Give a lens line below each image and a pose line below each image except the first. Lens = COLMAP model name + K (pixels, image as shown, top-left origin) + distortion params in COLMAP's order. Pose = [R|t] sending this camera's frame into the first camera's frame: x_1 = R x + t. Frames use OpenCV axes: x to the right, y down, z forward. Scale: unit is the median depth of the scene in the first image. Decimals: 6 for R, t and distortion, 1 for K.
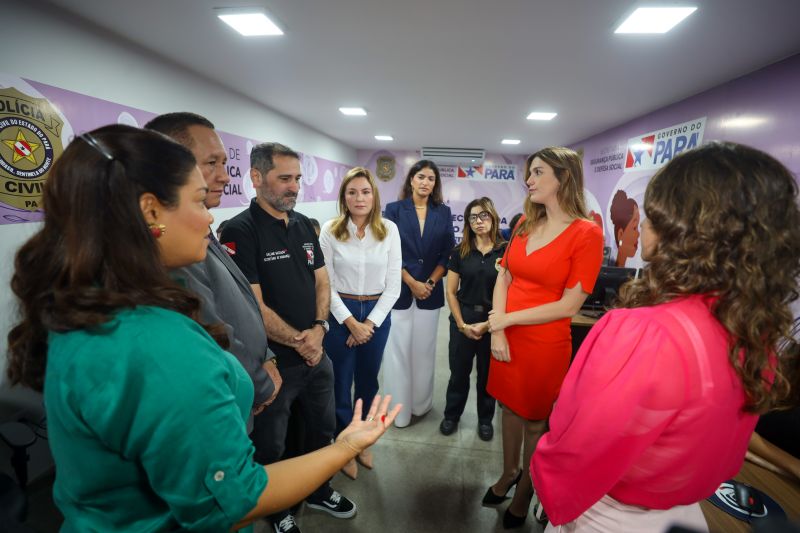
lens RADIAL K [[368.6, 0, 405.1], [0, 368.6, 267.9], [0, 0, 1]] dist [-0.043203, 0.010925]
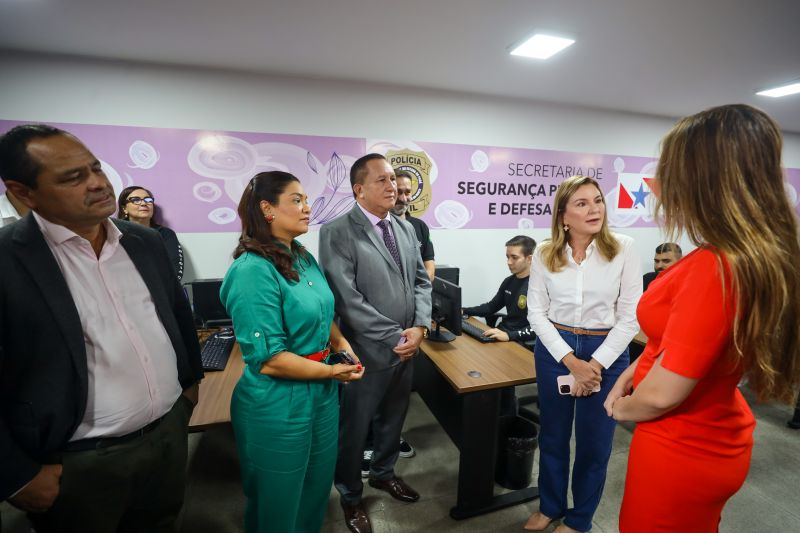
lens RADIAL K [[368.6, 0, 382.3], [0, 368.6, 276.4], [0, 0, 1]] dist [-0.043203, 0.010925]
pose [[0.392364, 0.130171, -0.910552, 0.329943], [-0.176802, 0.982149, 0.064221, -0.004121], [0.902658, 0.135790, 0.408375, 0.177740]]
